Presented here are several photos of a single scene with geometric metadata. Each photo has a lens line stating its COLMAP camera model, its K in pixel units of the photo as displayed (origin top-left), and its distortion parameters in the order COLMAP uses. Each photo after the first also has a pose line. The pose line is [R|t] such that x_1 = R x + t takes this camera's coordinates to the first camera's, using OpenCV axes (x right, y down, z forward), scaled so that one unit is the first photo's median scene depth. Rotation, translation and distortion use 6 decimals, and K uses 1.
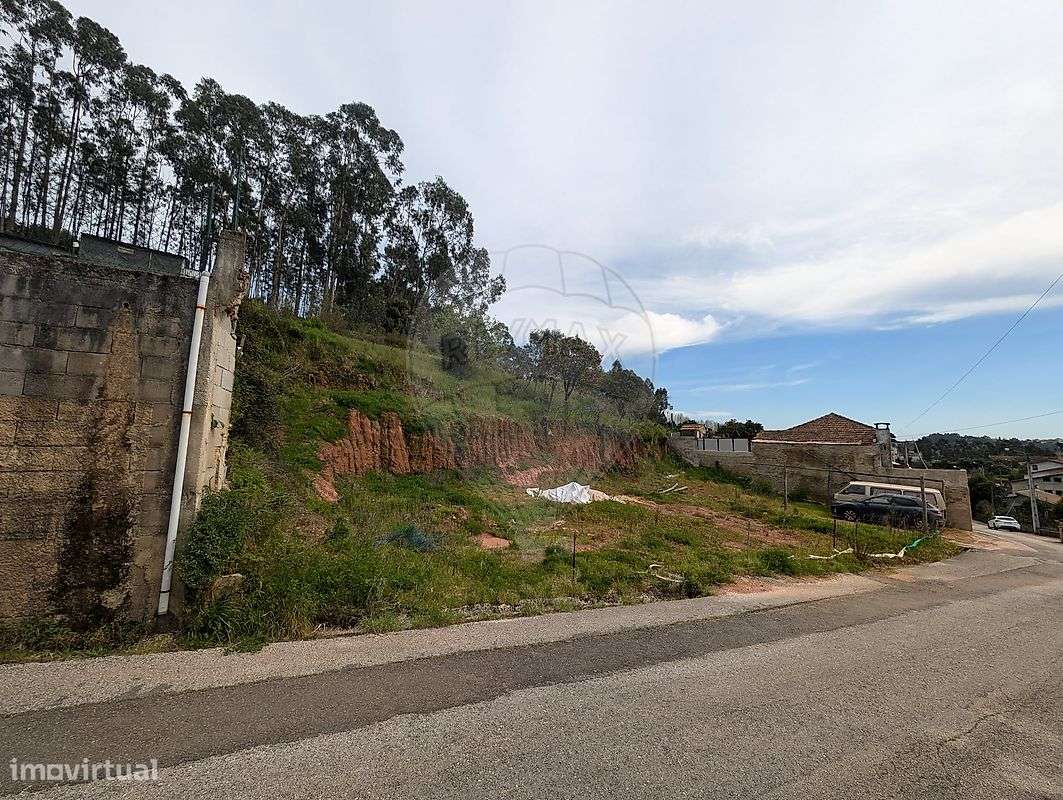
lens RADIAL K [[398.1, 0, 531.5], [0, 398.1, 400.0], [0, 0, 1]] dist [0.007201, -0.000039]
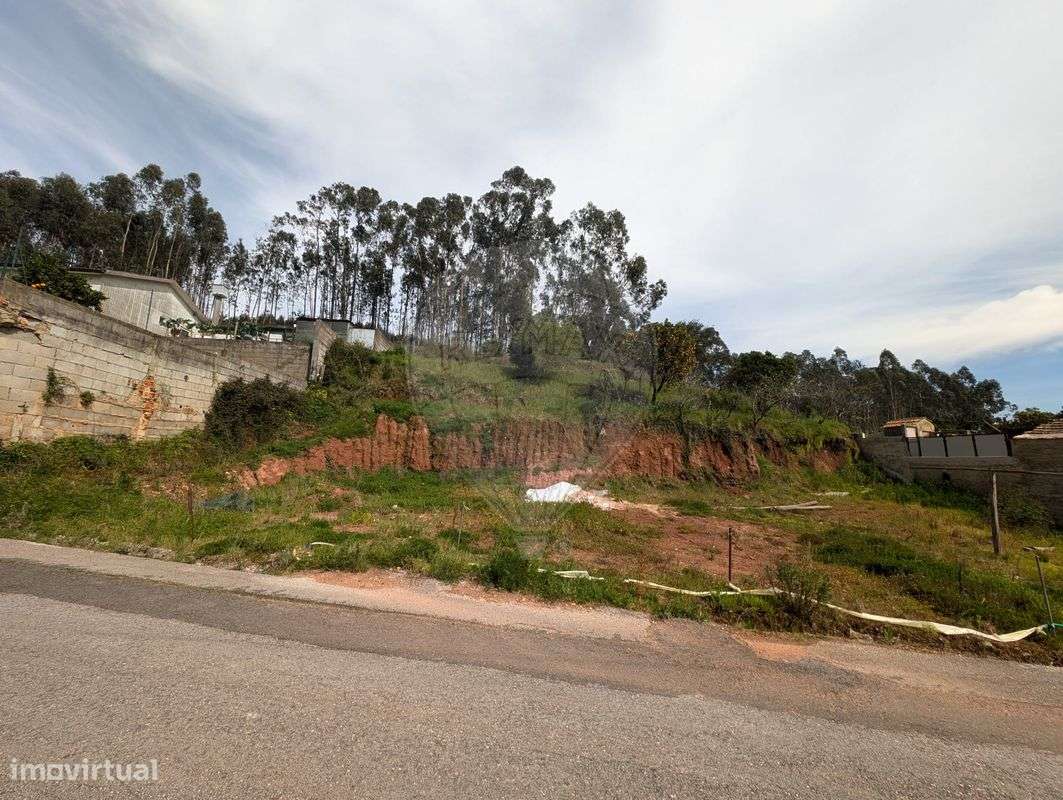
lens RADIAL K [[398.1, 0, 531.5], [0, 398.1, 400.0], [0, 0, 1]] dist [0.007201, -0.000039]
pose [[0.840799, -0.094418, -0.533050, 0.253388], [0.061597, 0.994964, -0.079077, 0.046554], [0.537832, 0.033653, 0.842380, 0.113624]]
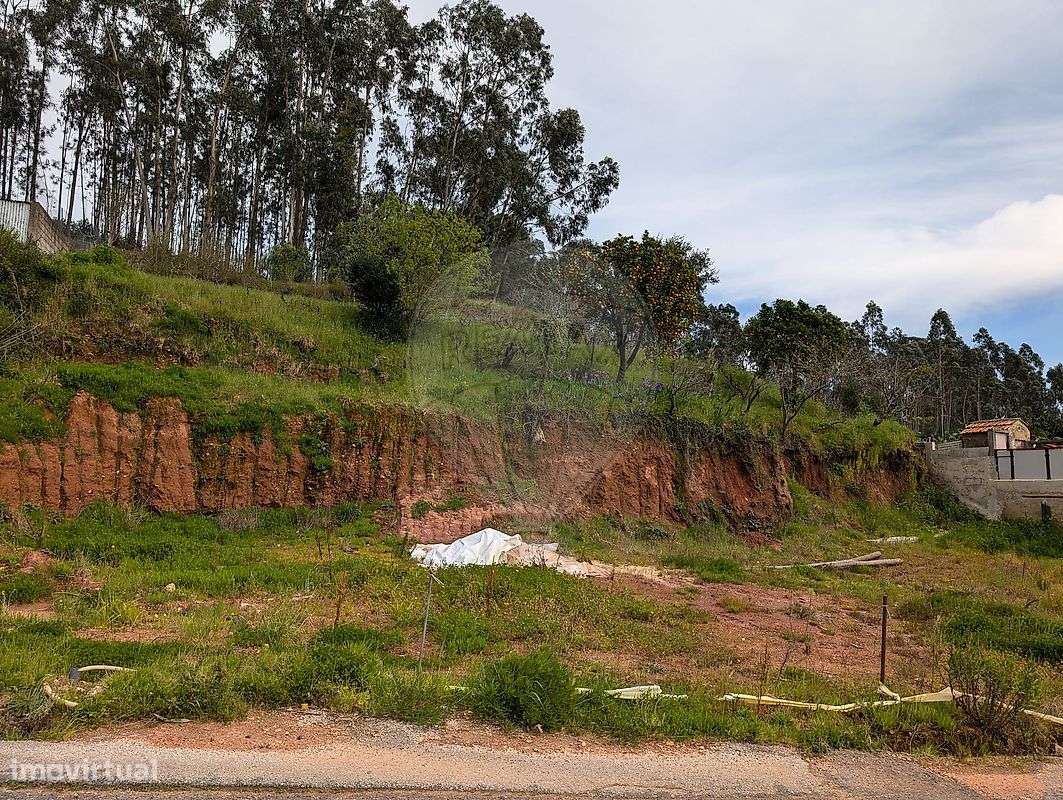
lens RADIAL K [[763.9, 0, 532.6], [0, 763.9, 410.7], [0, 0, 1]] dist [0.009374, 0.002625]
pose [[0.949933, -0.052401, -0.308028, 0.207193], [0.049017, 0.998622, -0.018720, 0.044729], [0.308585, 0.002684, 0.951193, 0.091830]]
